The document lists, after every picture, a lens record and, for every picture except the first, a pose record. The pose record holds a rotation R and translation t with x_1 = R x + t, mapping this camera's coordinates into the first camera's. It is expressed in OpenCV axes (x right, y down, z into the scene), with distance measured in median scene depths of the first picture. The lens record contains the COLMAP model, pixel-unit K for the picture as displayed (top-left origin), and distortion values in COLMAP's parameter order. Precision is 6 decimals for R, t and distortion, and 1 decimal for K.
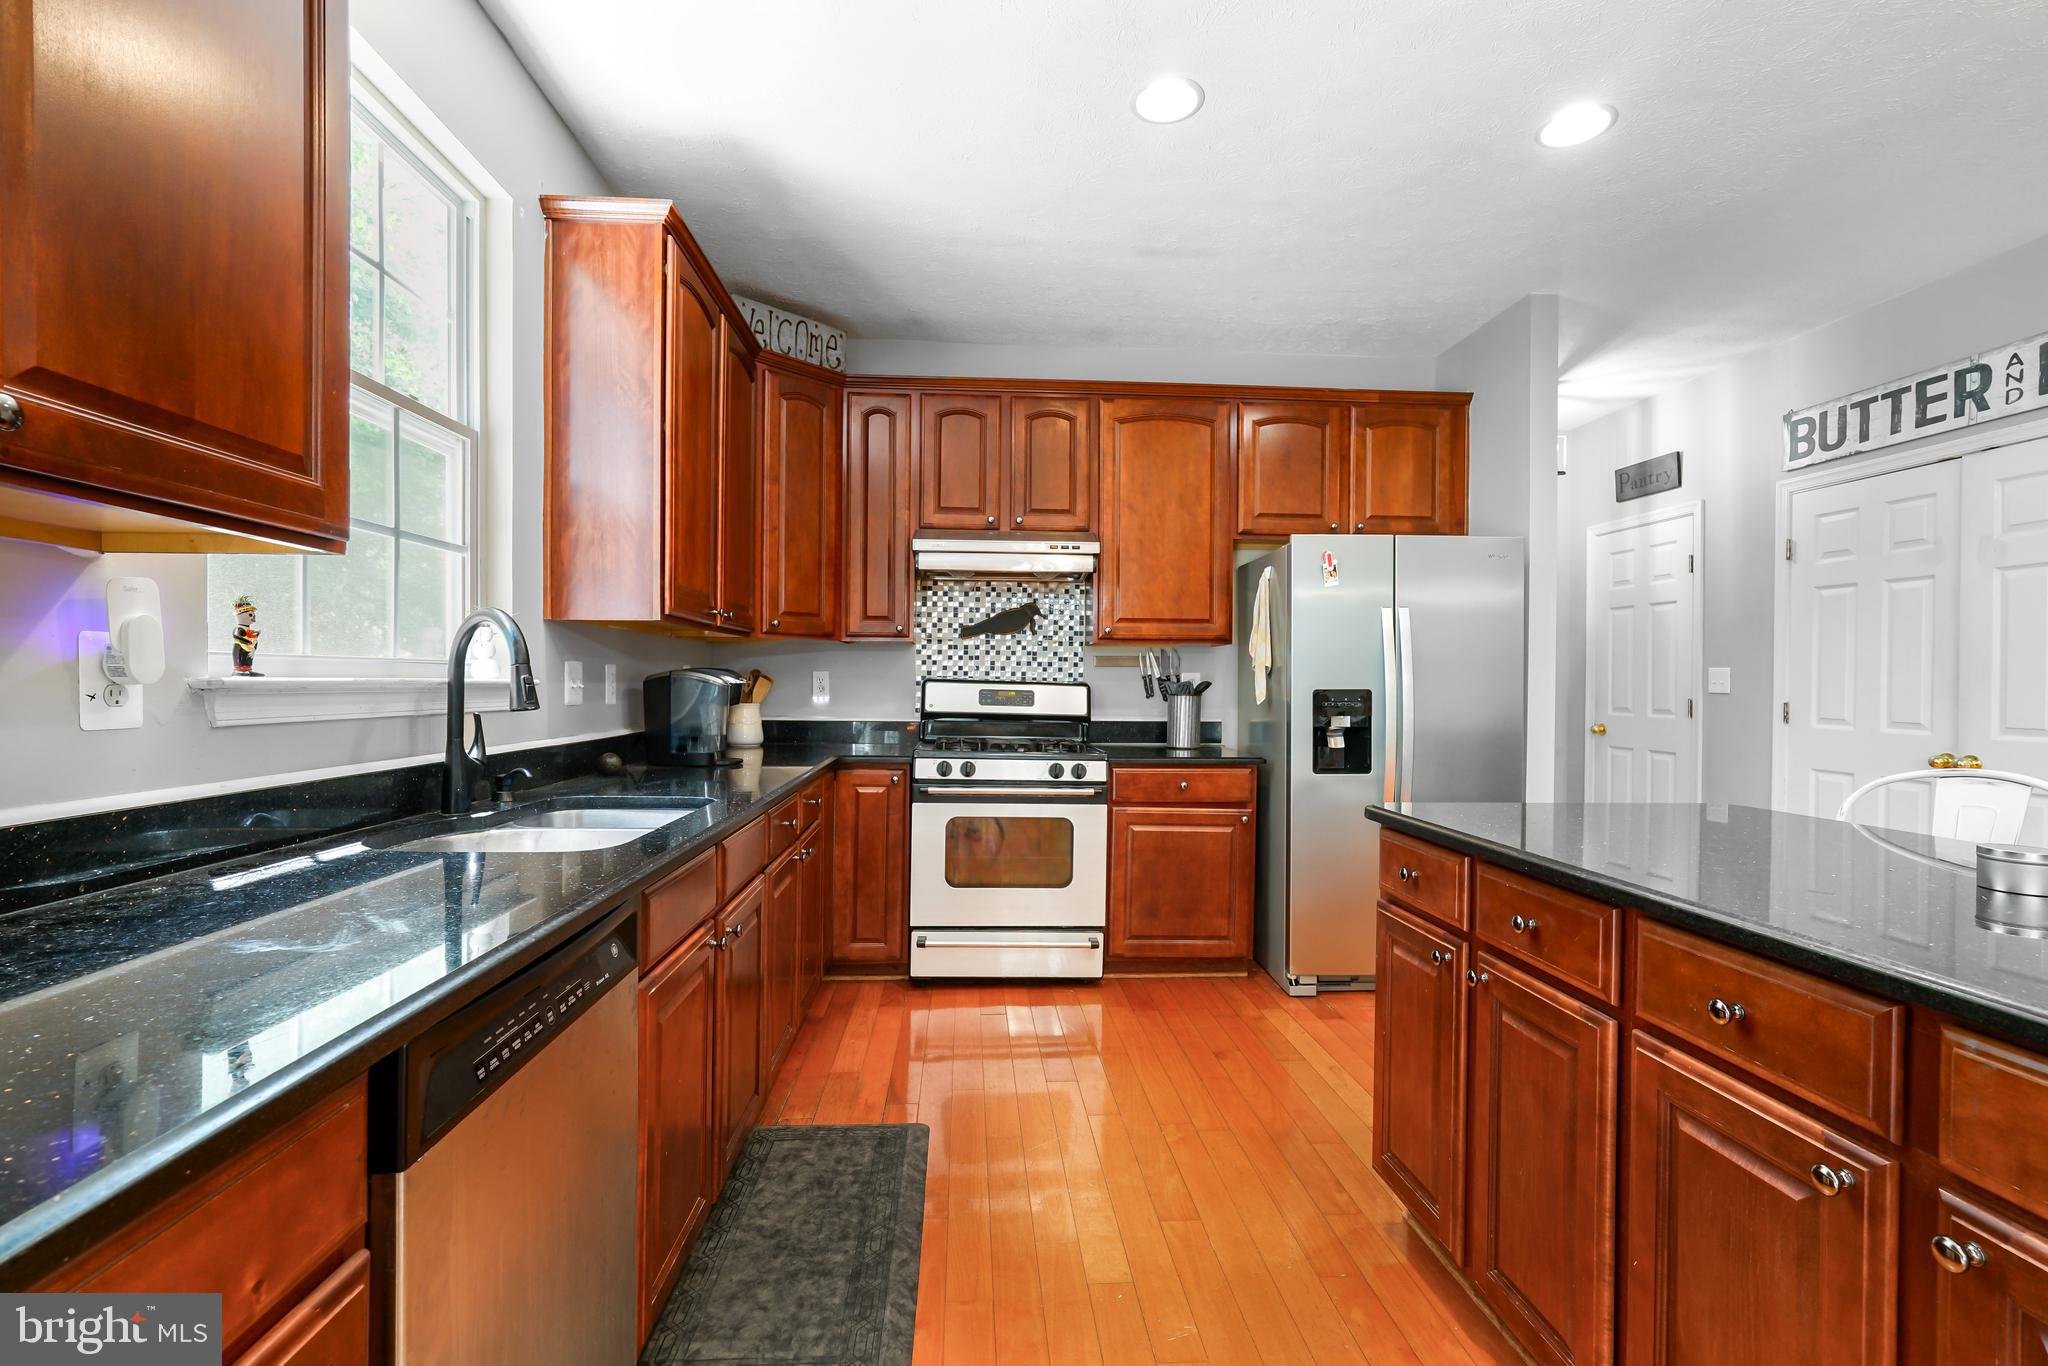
lens RADIAL K [[919.2, 0, 1021.0], [0, 919.2, 686.2], [0, 0, 1]] dist [-0.007943, 0.002672]
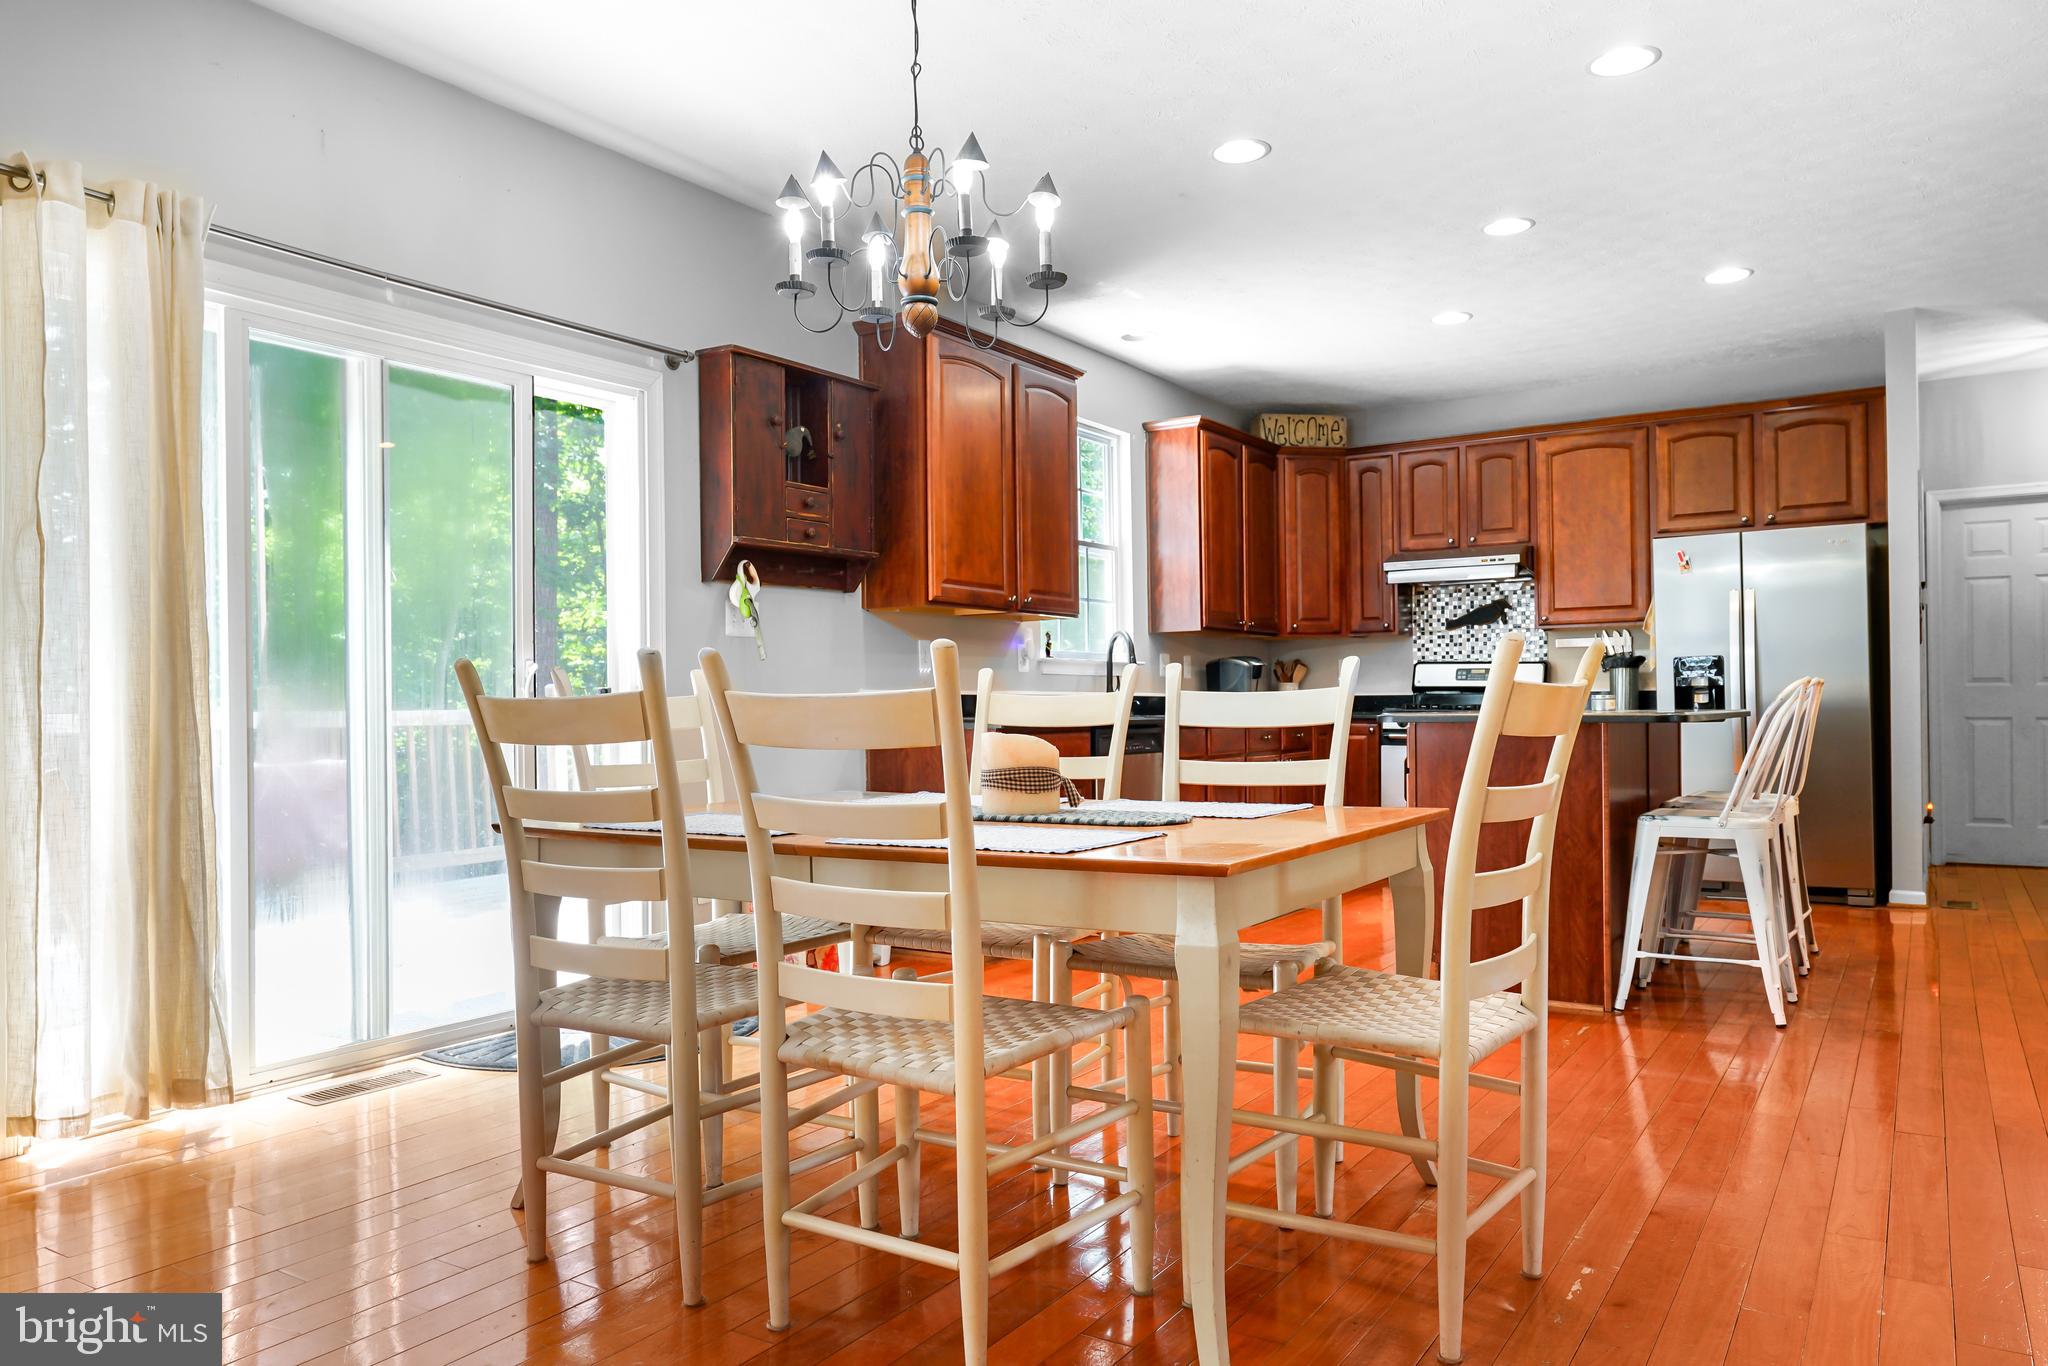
lens RADIAL K [[1421.3, 0, 1025.4], [0, 1421.3, 695.9], [0, 0, 1]] dist [-0.003854, 0.001270]
pose [[0.810426, -0.020846, -0.585471, 0.673131], [0.014533, 0.999775, -0.015480, 0.068160], [0.585661, 0.004037, 0.810546, -1.044274]]
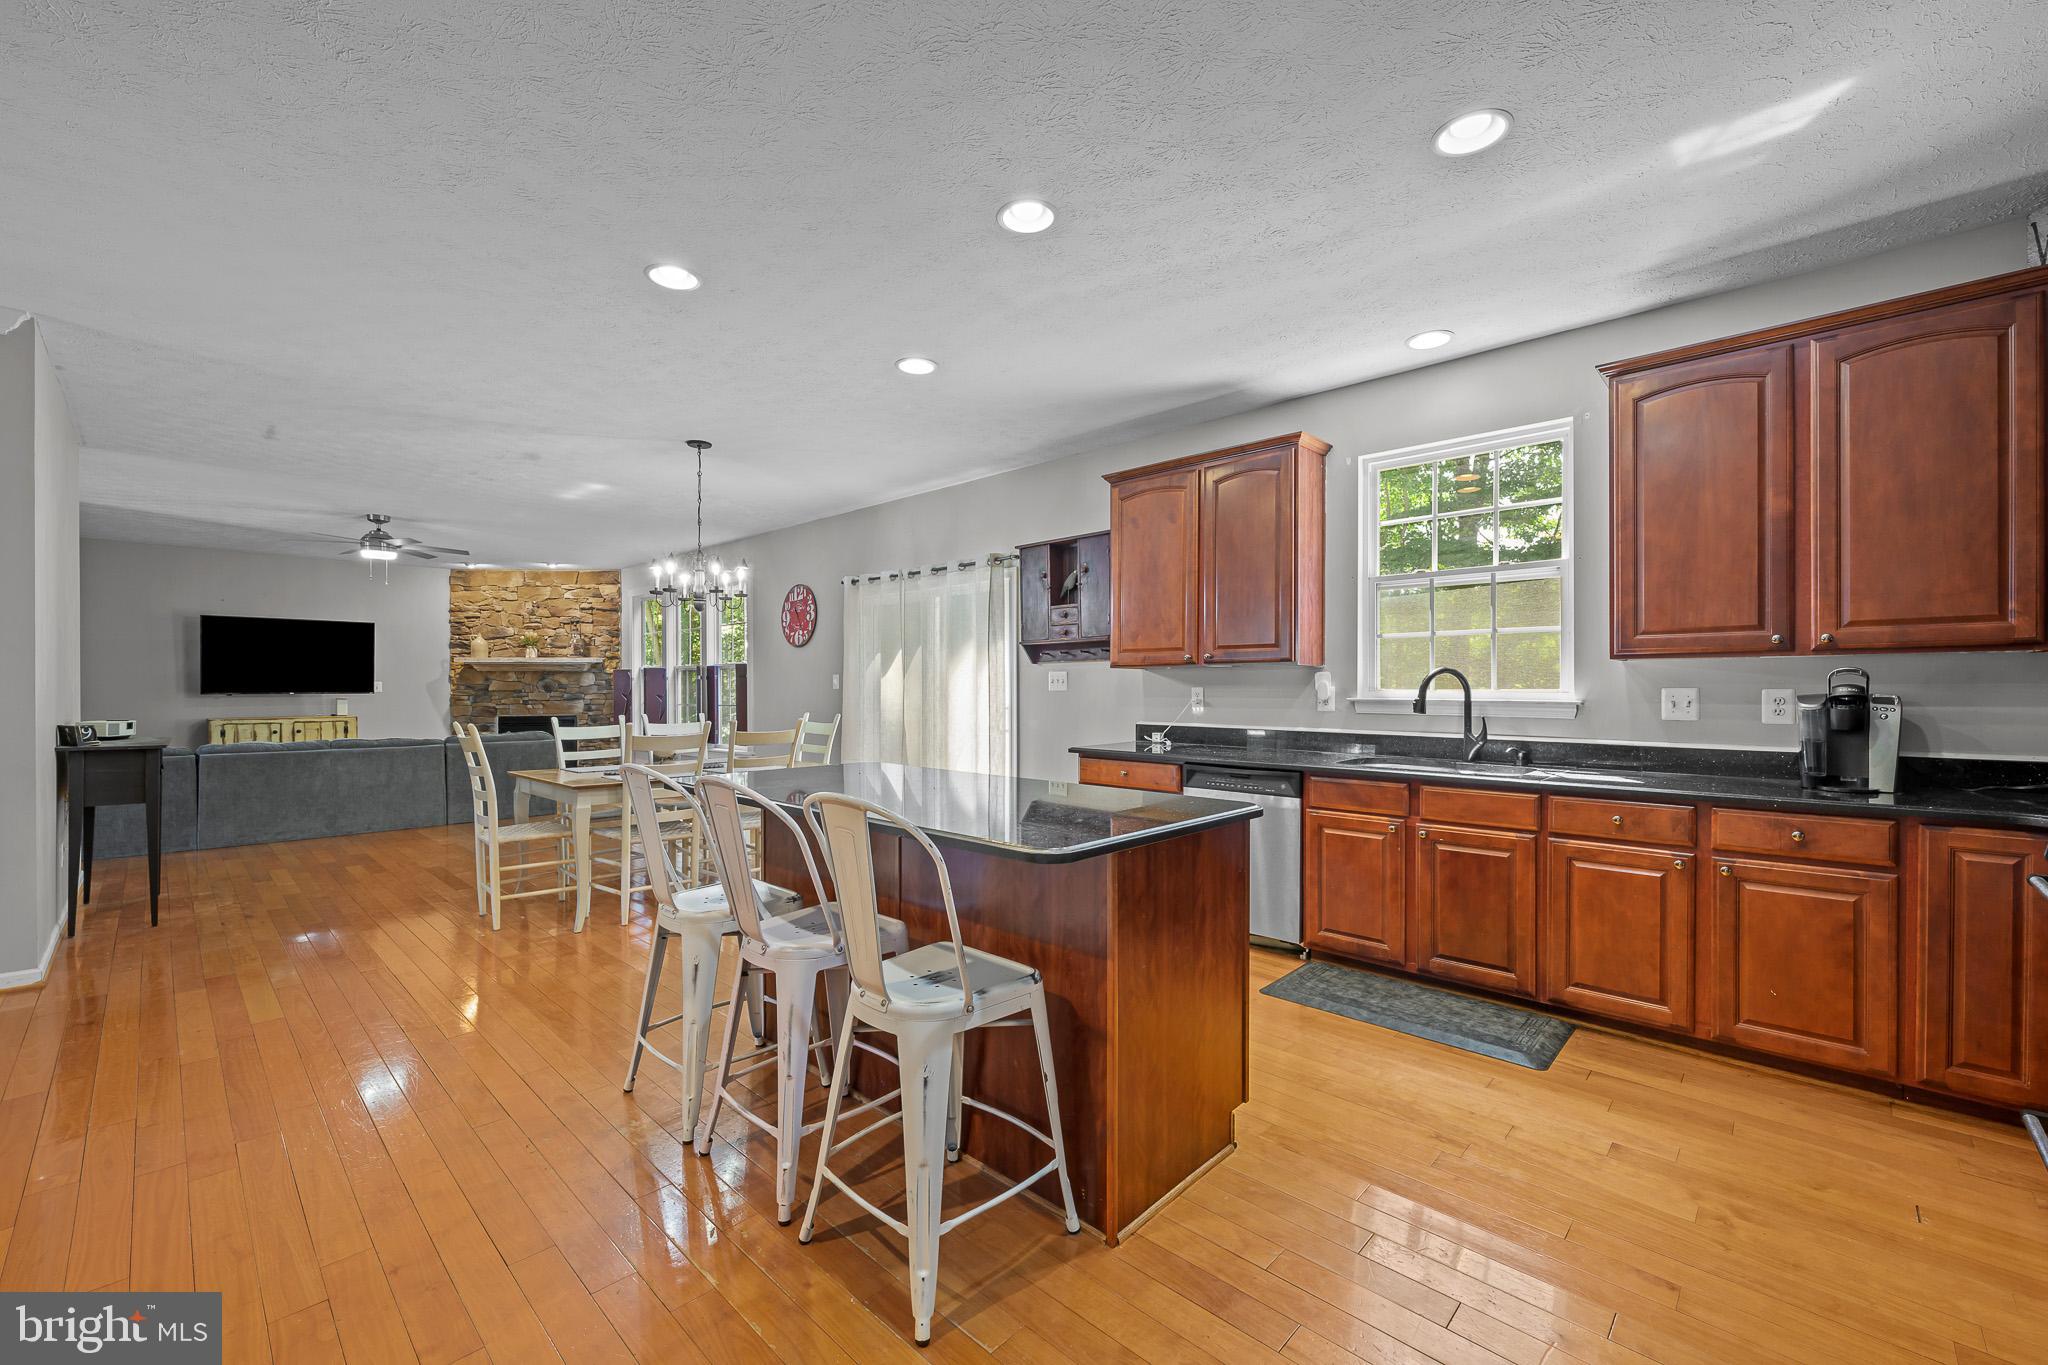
lens RADIAL K [[830.5, 0, 1024.4], [0, 830.5, 690.7], [0, 0, 1]] dist [0.000266, 0.000039]
pose [[-0.733175, -0.006293, -0.680011, 0.712440], [-0.010640, 0.999941, 0.002218, -0.011374], [0.679956, 0.008861, -0.733199, 0.827914]]
